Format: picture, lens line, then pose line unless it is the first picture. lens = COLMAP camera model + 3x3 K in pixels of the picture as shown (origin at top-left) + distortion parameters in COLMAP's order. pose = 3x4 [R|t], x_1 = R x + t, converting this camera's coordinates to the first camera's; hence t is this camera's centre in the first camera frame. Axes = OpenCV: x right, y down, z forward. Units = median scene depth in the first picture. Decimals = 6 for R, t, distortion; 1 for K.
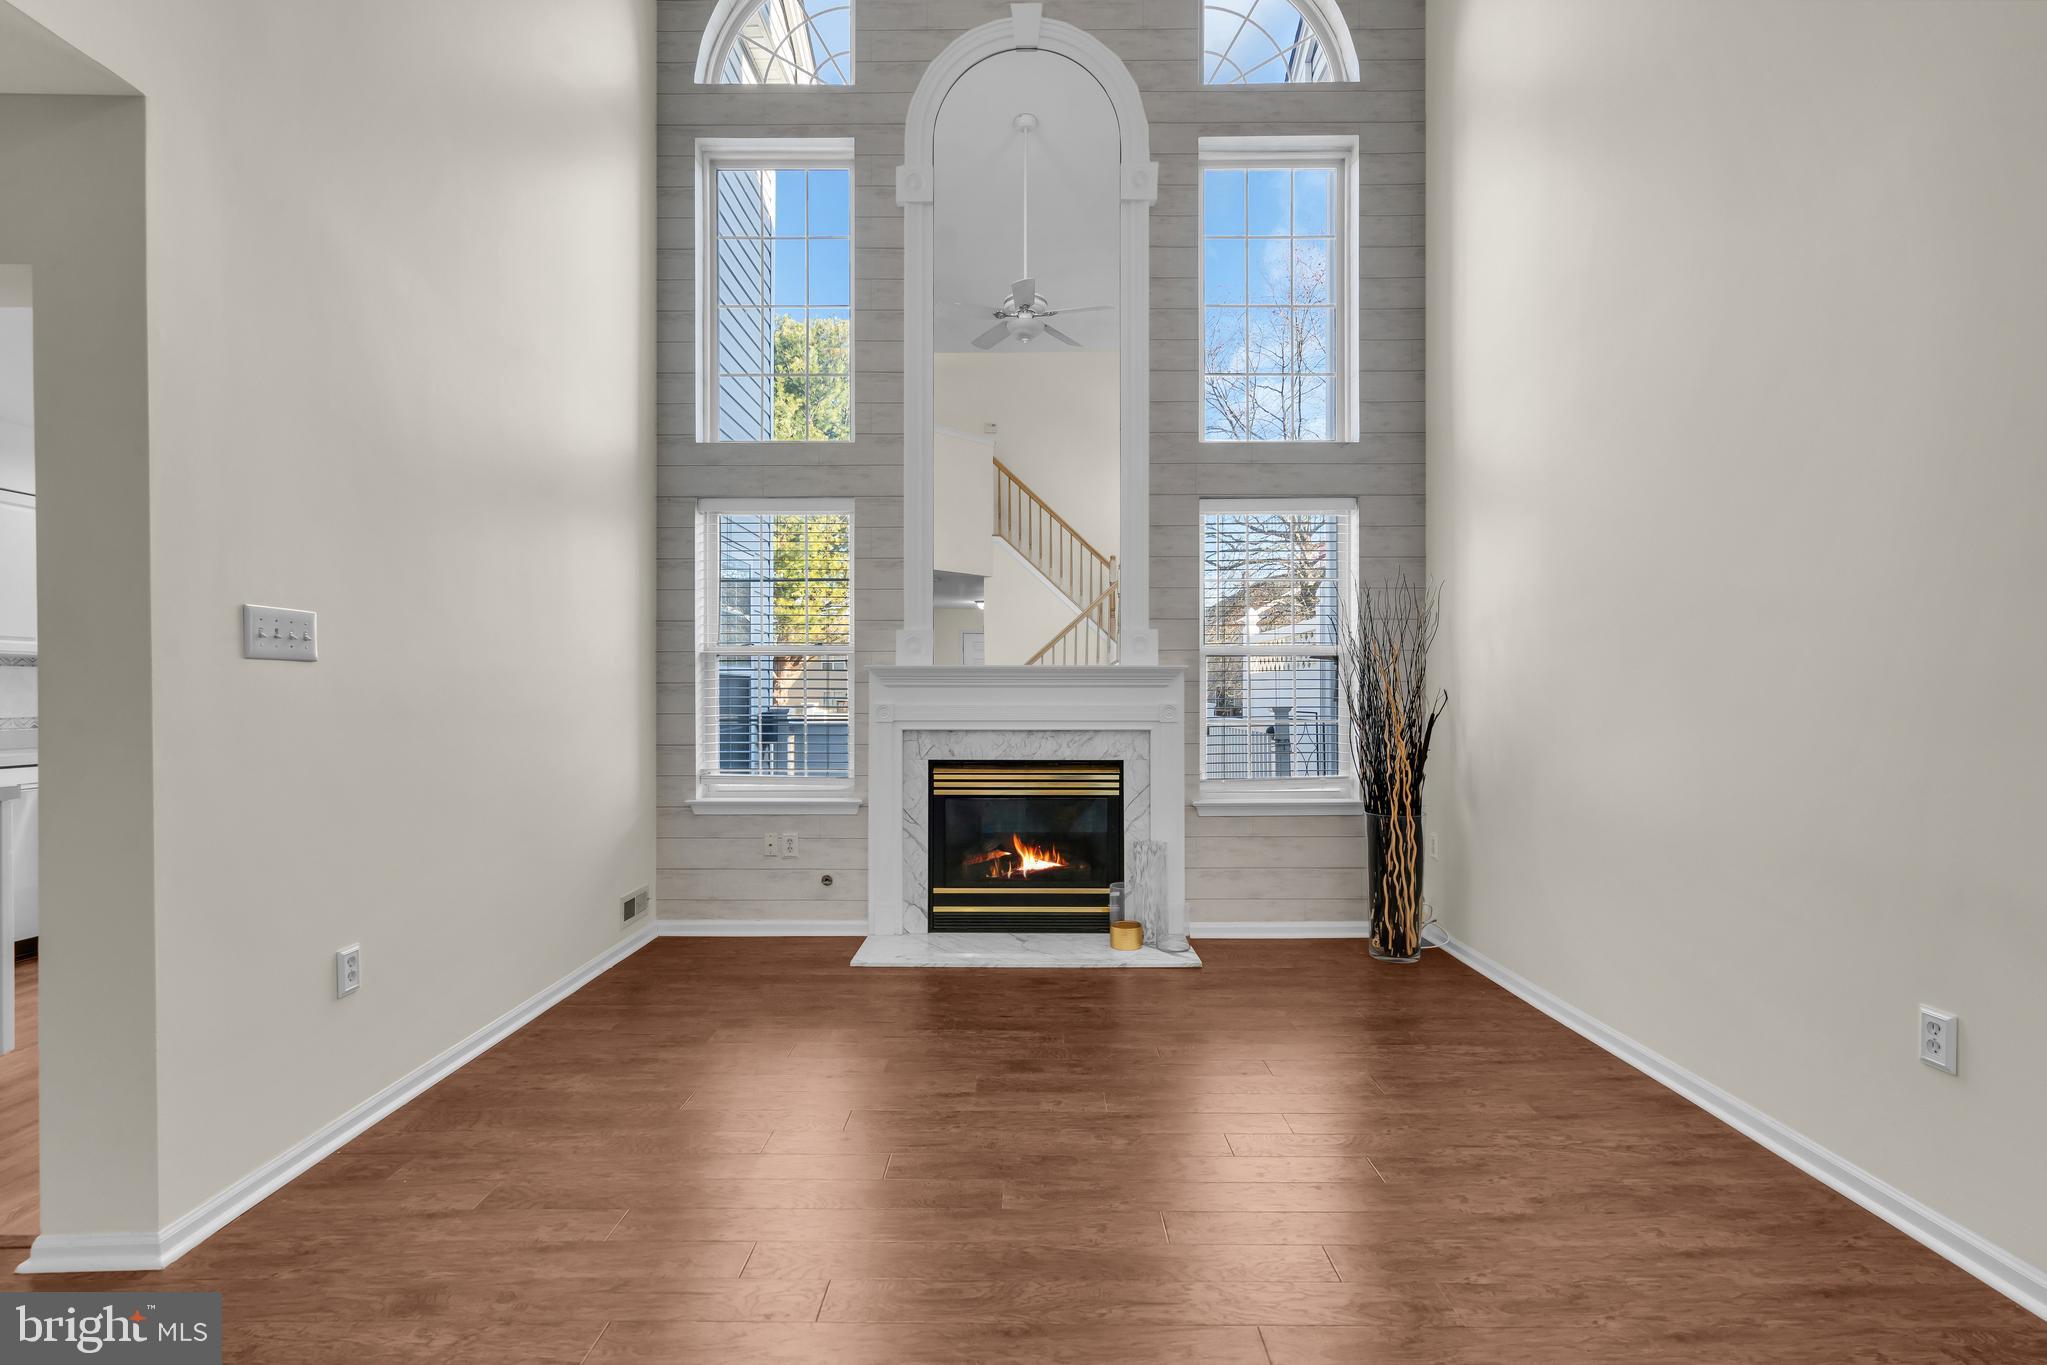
lens RADIAL K [[928.4, 0, 1015.6], [0, 928.4, 693.6], [0, 0, 1]] dist [-0.002255, 0.000058]
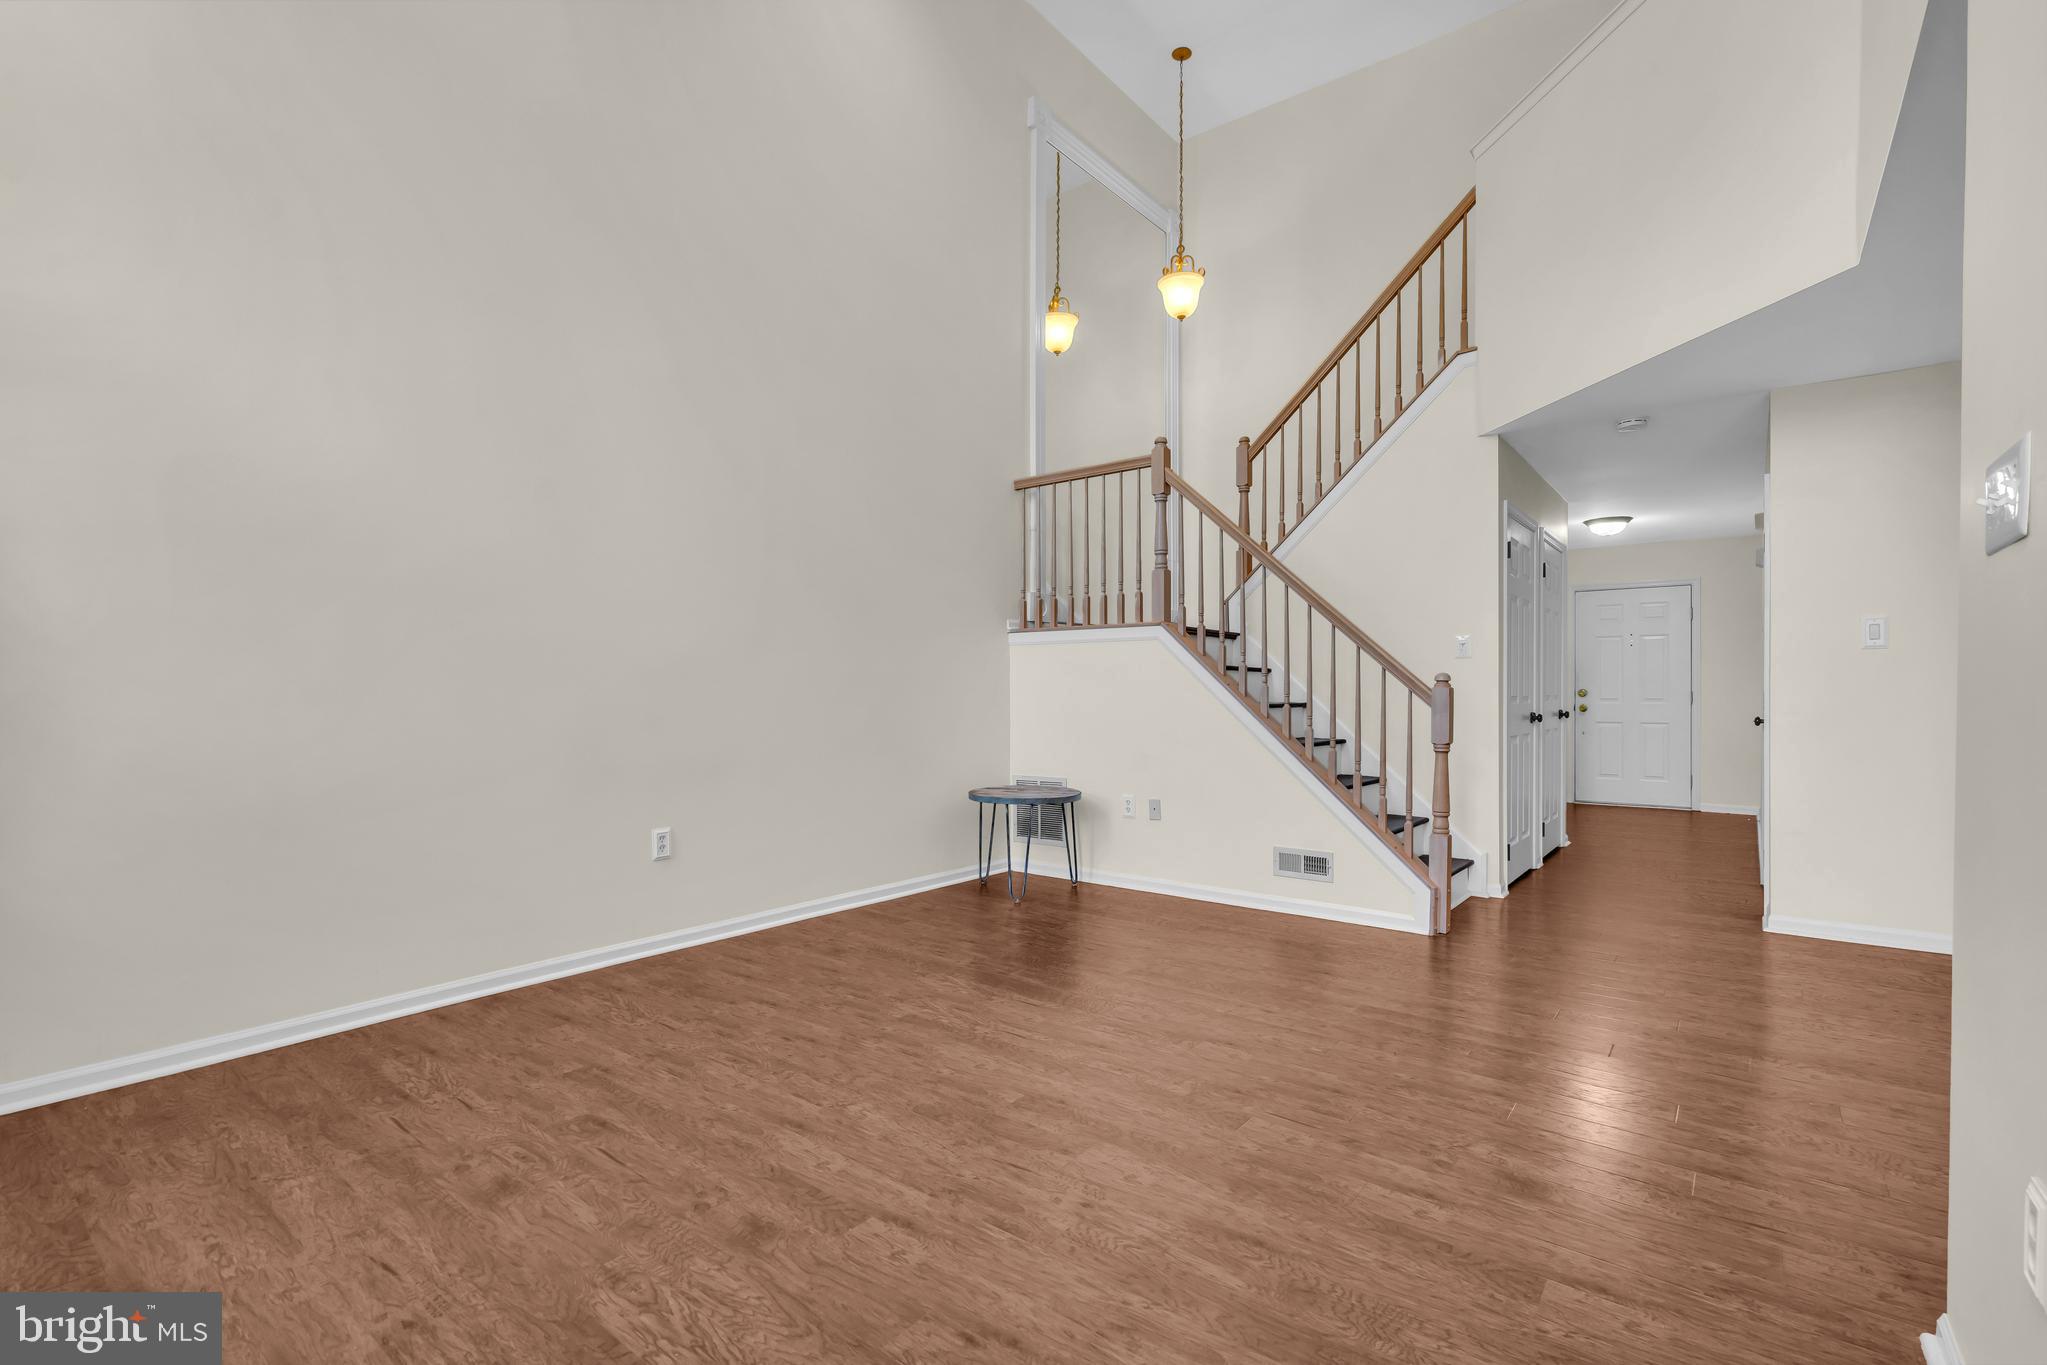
lens RADIAL K [[934.6, 0, 1024.8], [0, 934.6, 691.3], [0, 0, 1]] dist [-0.003678, 0.000169]
pose [[-0.795707, 0.001317, 0.605680, -0.347314], [0.003822, 0.999989, 0.002848, 0.023565], [-0.605669, 0.004581, -0.795703, 0.927507]]
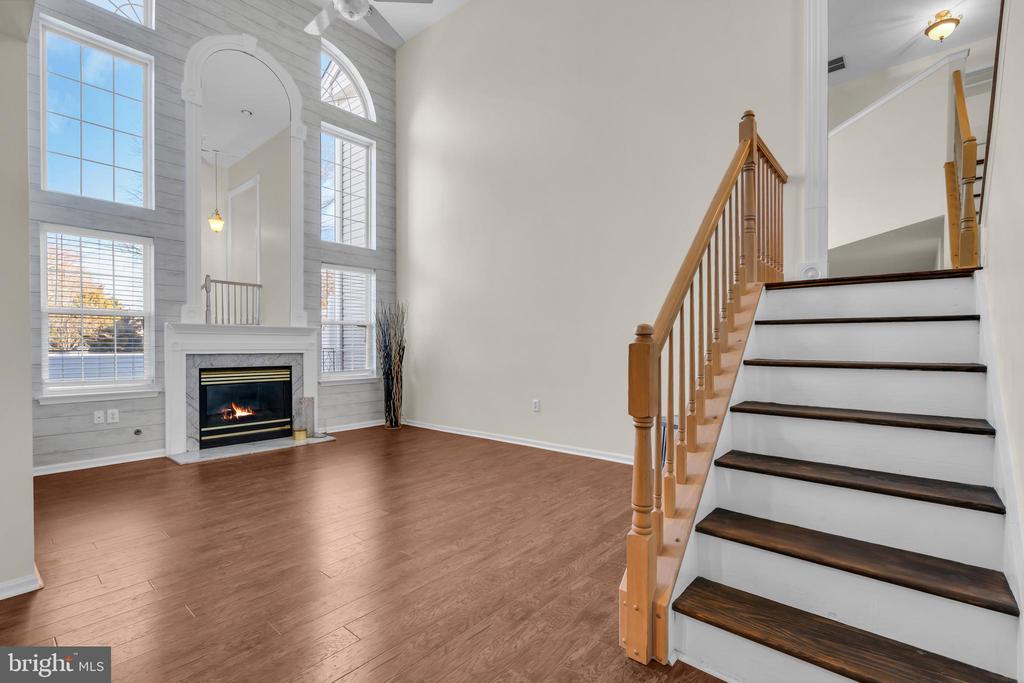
lens RADIAL K [[475.6, 0, 516.5], [0, 475.6, 347.8], [0, 0, 1]] dist [0.001562, 0.000611]
pose [[0.638001, -0.001893, 0.770034, -0.471008], [0.001636, 0.999998, 0.001103, 0.024730], [-0.770034, 0.000556, 0.638002, -0.251801]]
